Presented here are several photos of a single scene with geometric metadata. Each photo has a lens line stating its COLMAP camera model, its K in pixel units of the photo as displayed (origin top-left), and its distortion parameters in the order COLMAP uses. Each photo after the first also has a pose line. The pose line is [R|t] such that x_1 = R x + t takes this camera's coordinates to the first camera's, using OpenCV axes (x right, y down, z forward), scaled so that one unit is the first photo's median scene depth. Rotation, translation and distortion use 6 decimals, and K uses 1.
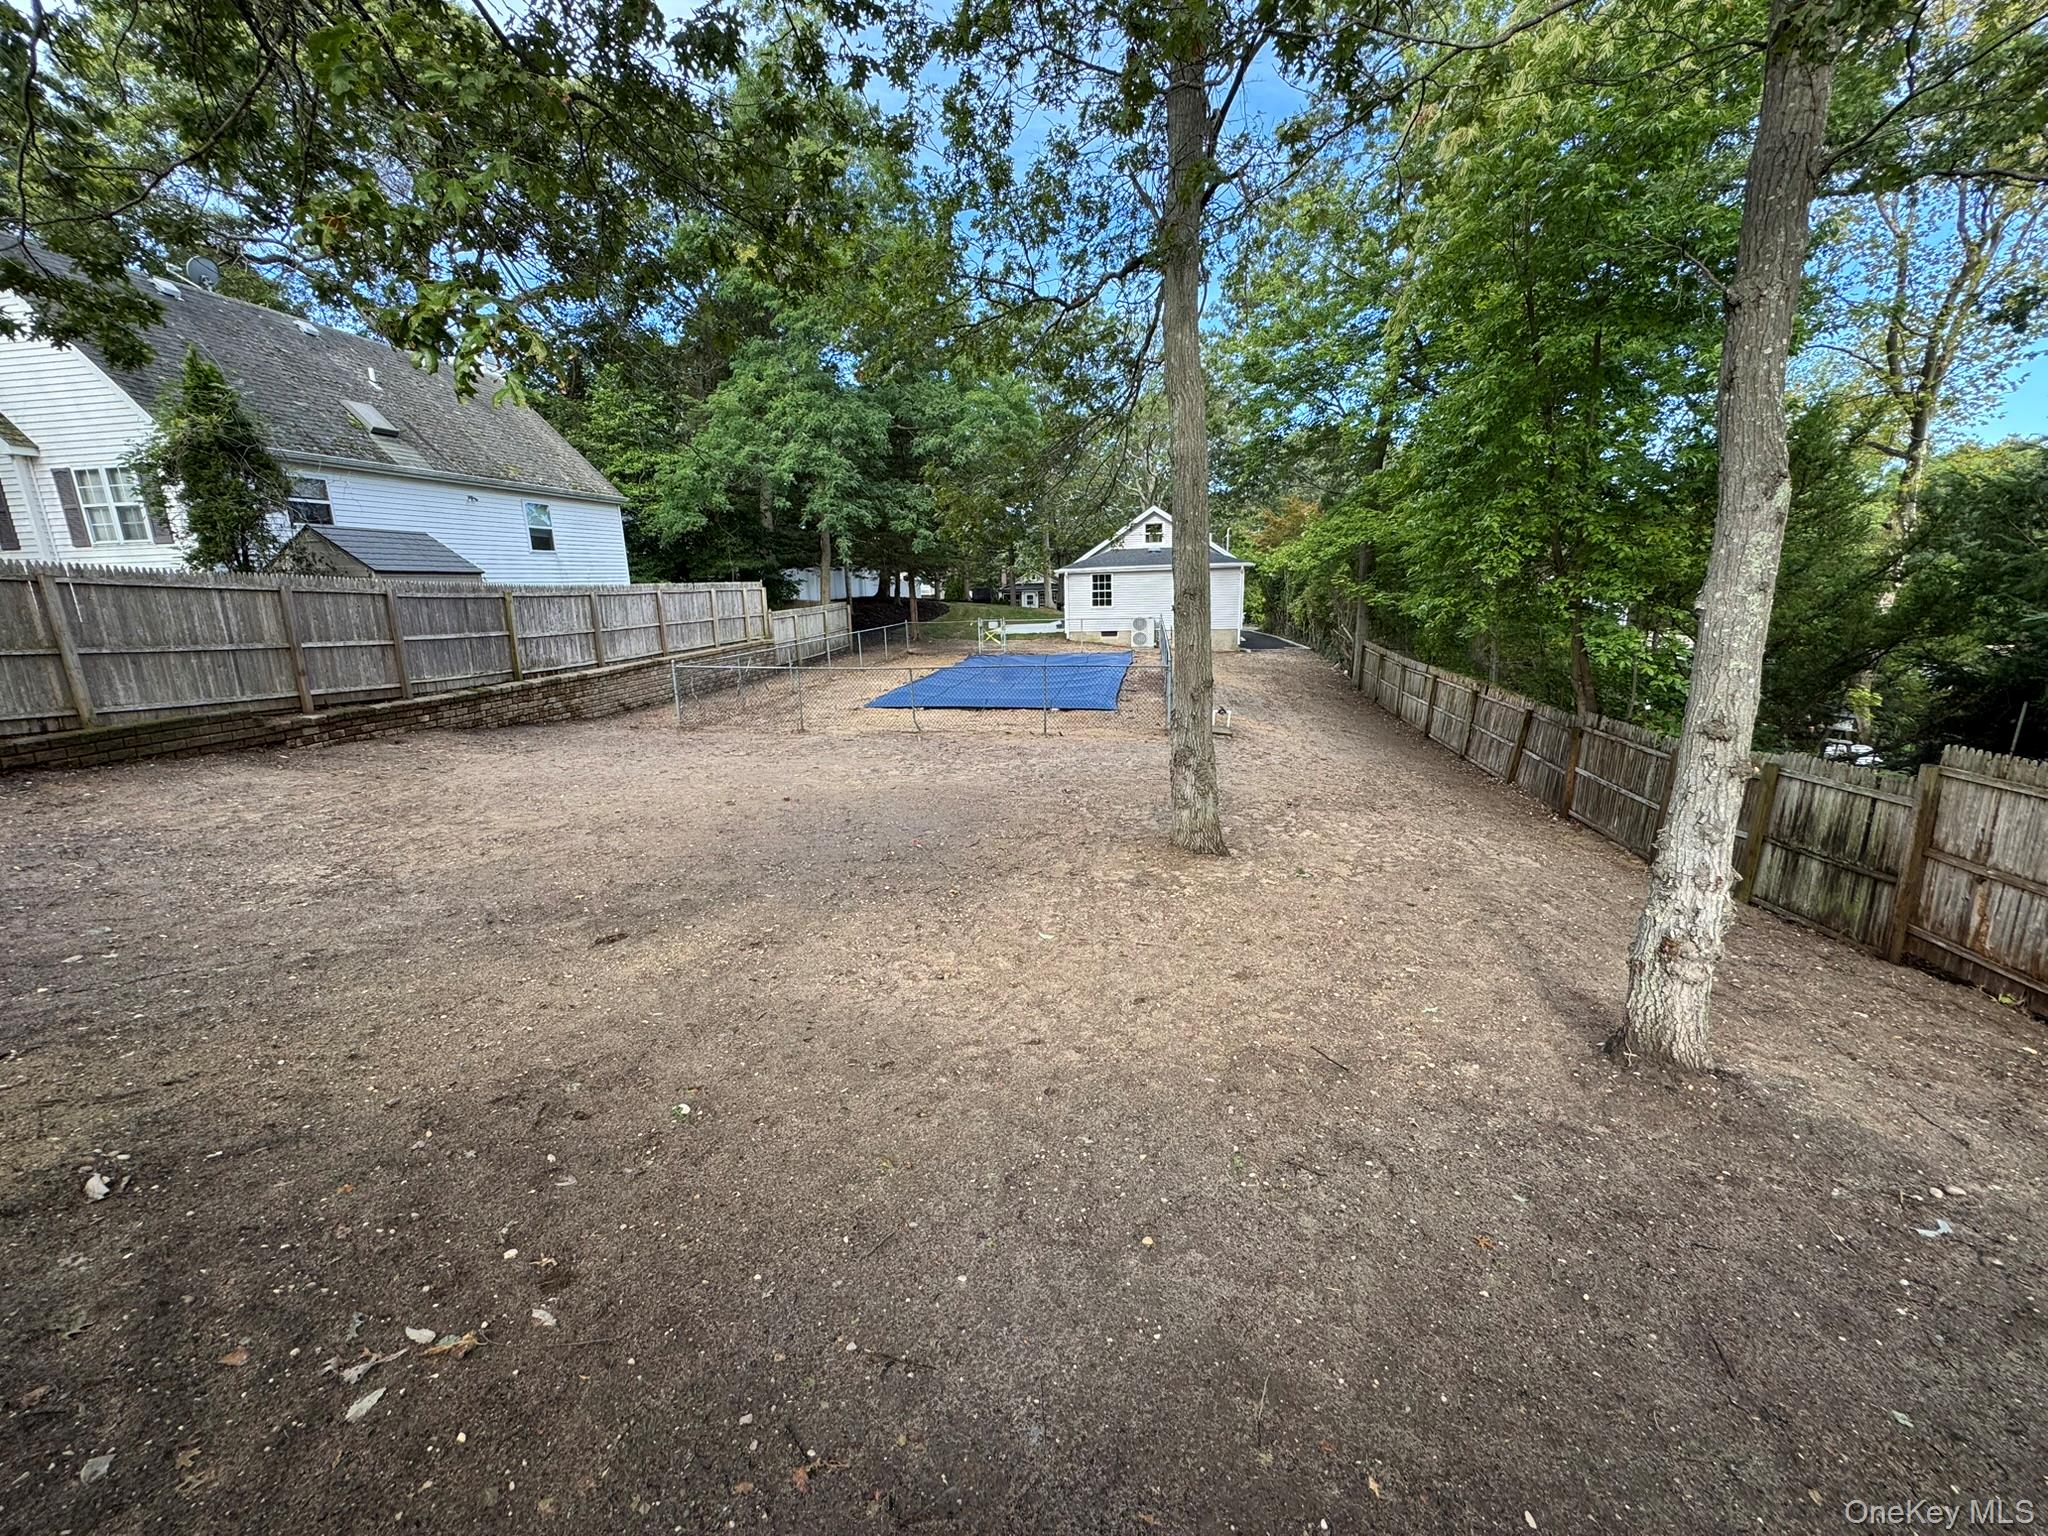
lens RADIAL K [[821.0, 0, 1023.9], [0, 821.0, 764.7], [0, 0, 1]] dist [-0.000357, 0.000217]
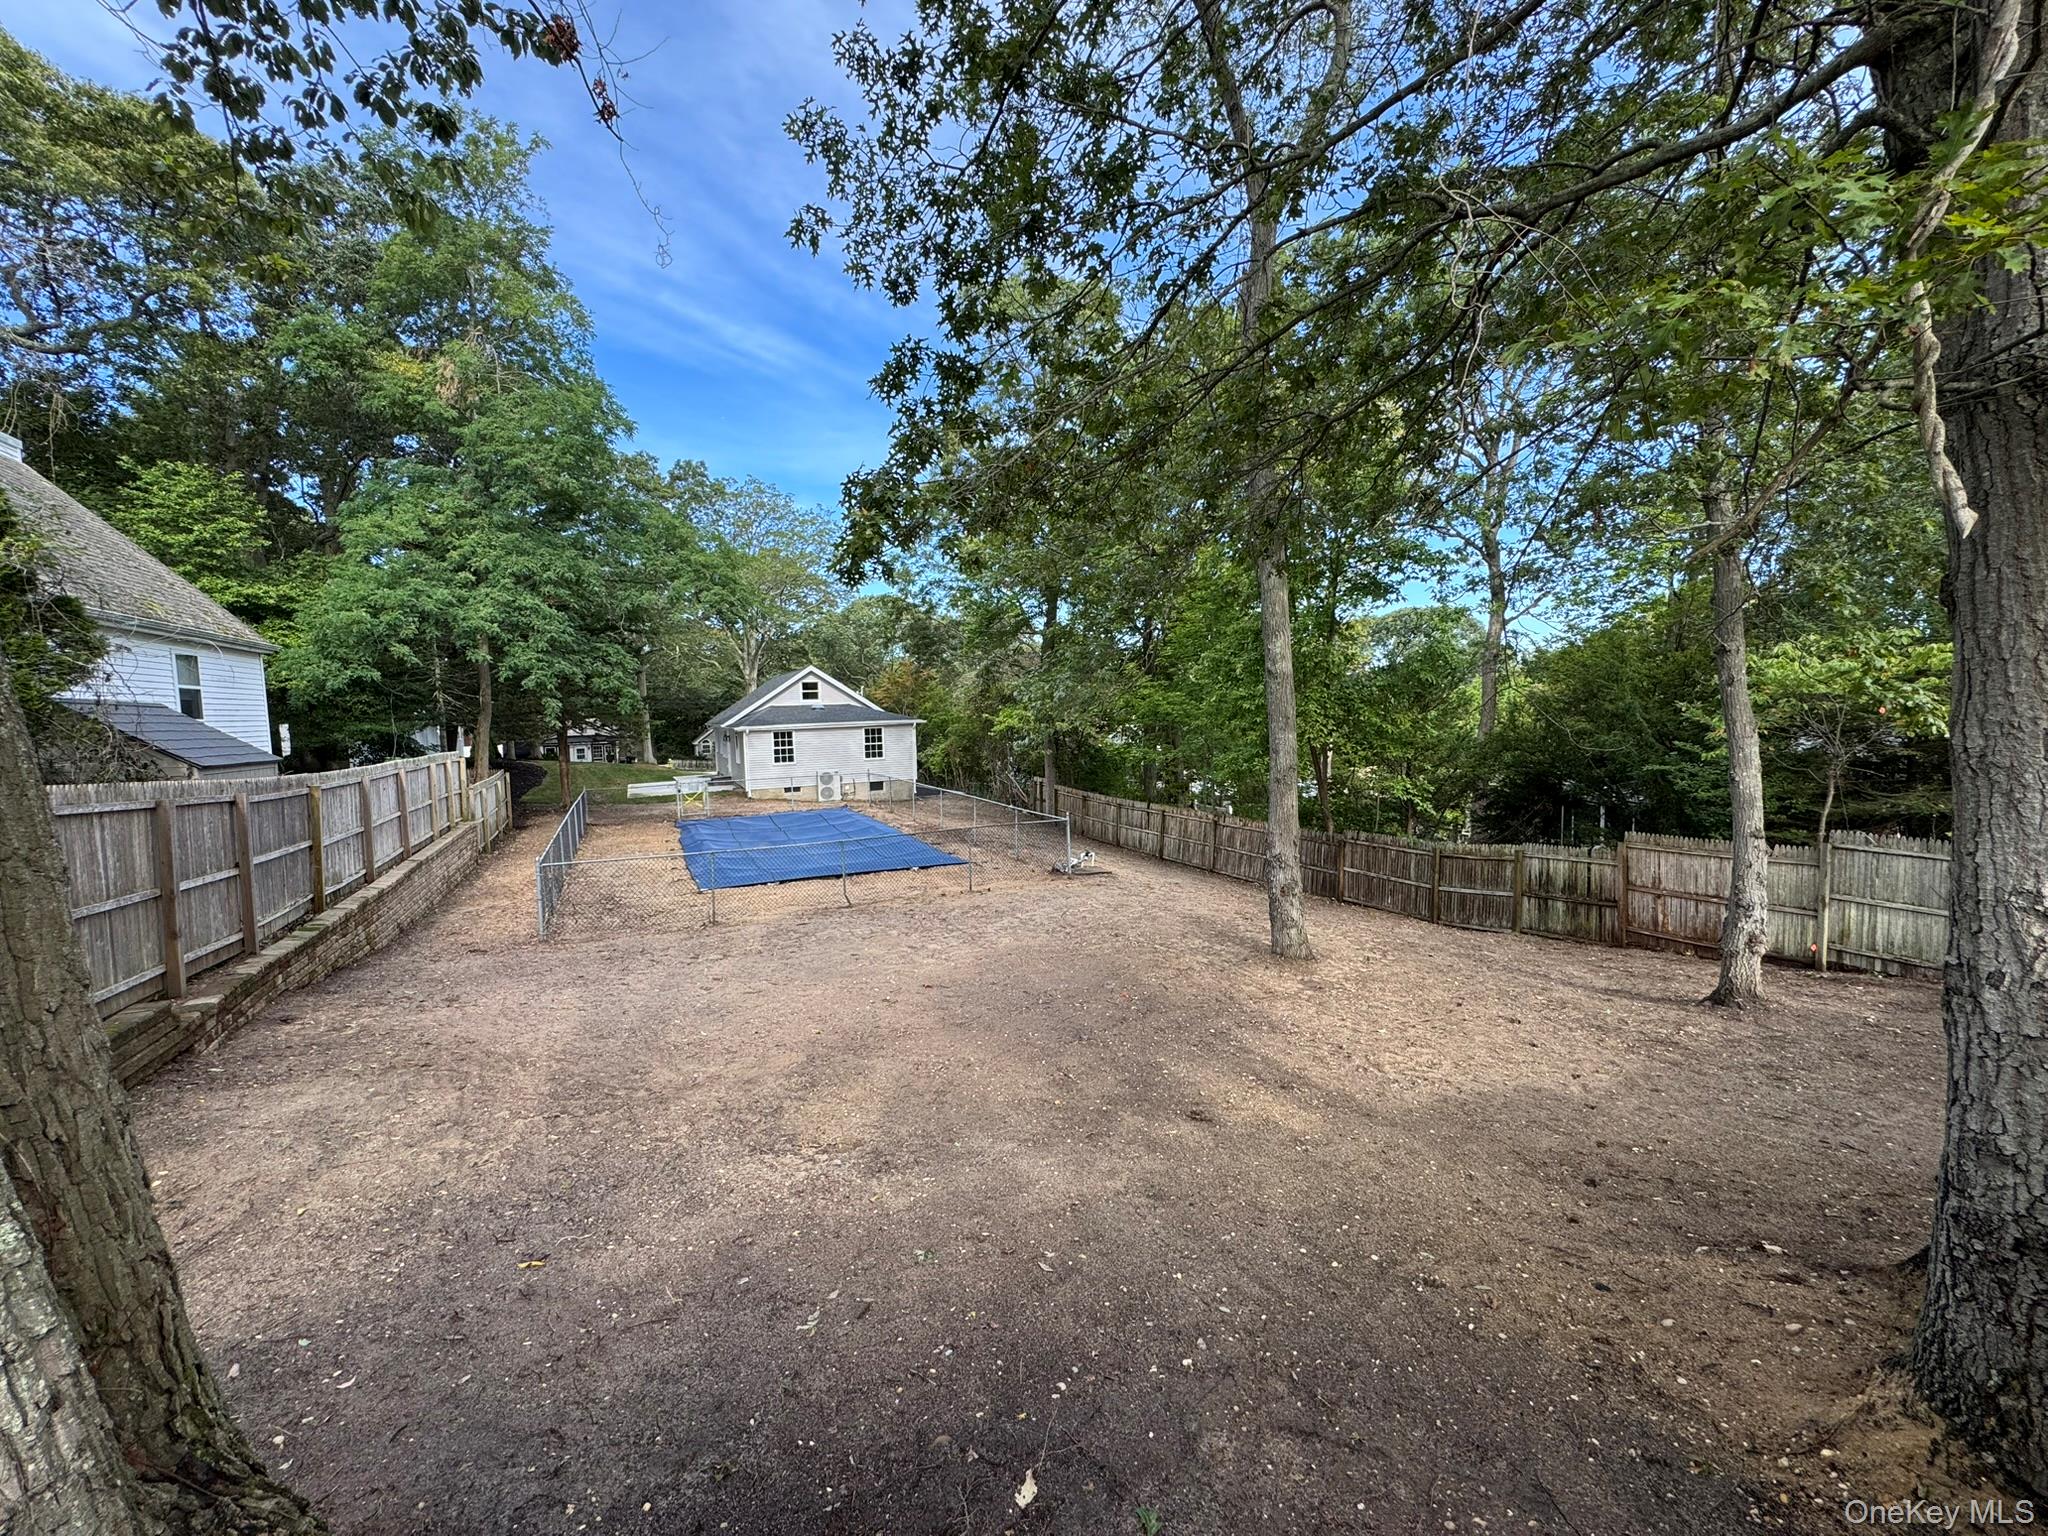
lens RADIAL K [[821.0, 0, 1023.9], [0, 821.0, 764.7], [0, 0, 1]] dist [-0.000357, 0.000217]
pose [[0.818176, -0.036030, 0.573838, -0.743027], [0.133492, 0.982667, -0.128633, -0.075319], [-0.559257, 0.181847, 0.808804, 0.106830]]
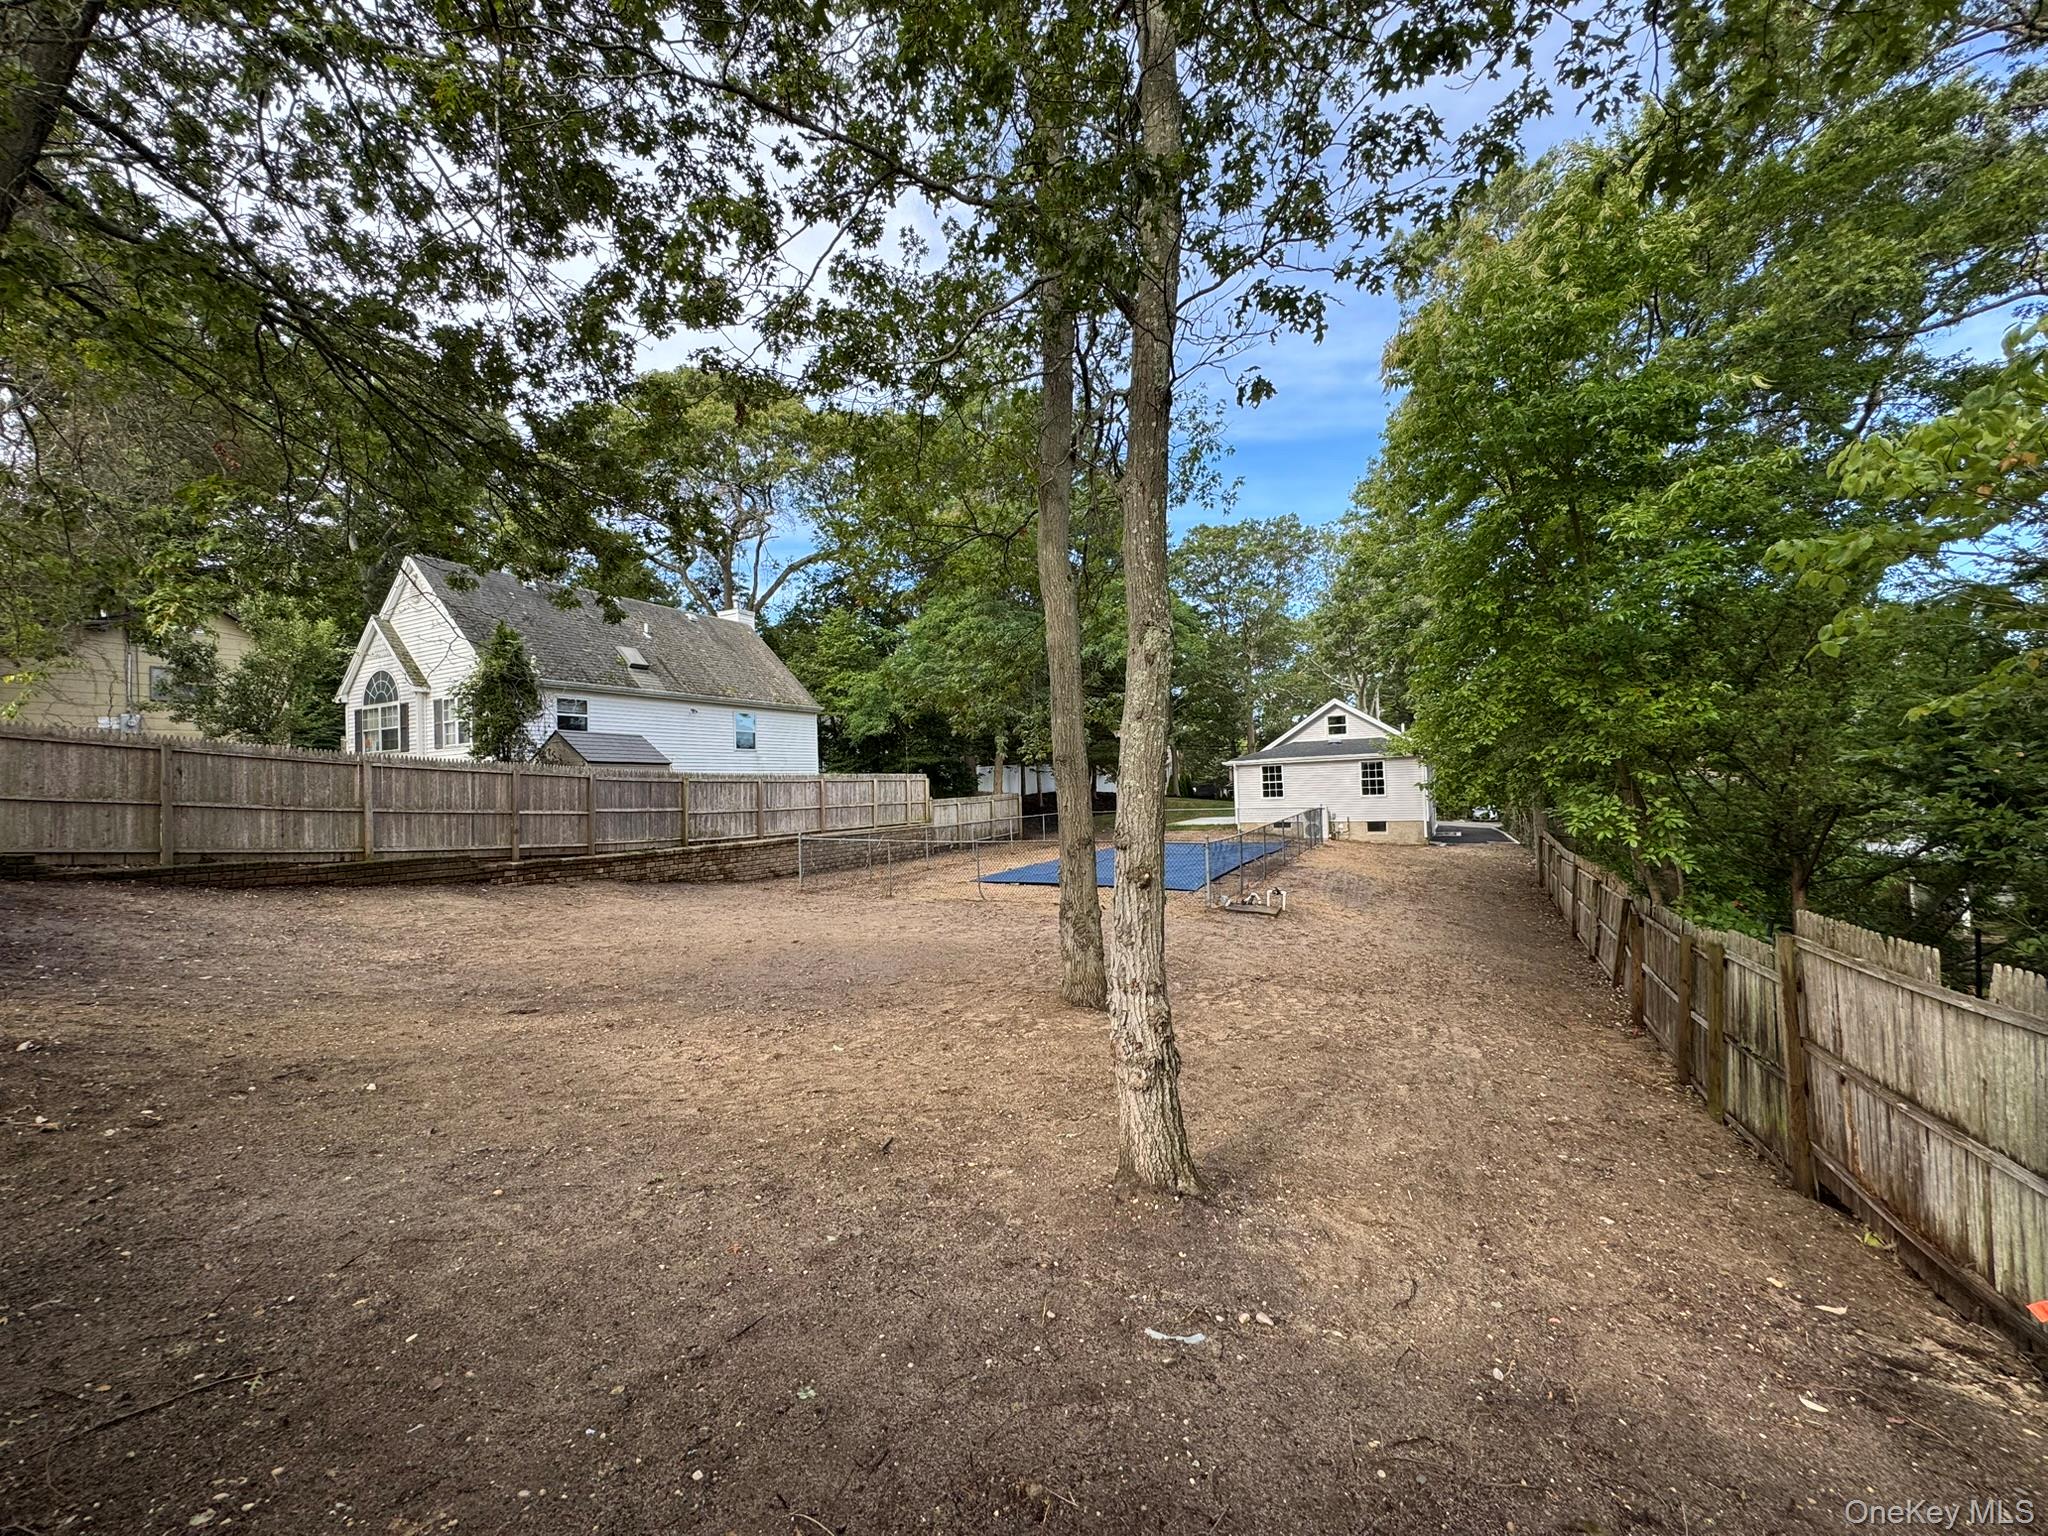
lens RADIAL K [[821.0, 0, 1023.9], [0, 821.0, 764.7], [0, 0, 1]] dist [-0.000357, 0.000217]
pose [[0.947461, -0.014495, -0.319542, 0.397336], [-0.062636, 0.971226, -0.229777, 0.045382], [0.313678, 0.237720, 0.919291, -0.034747]]
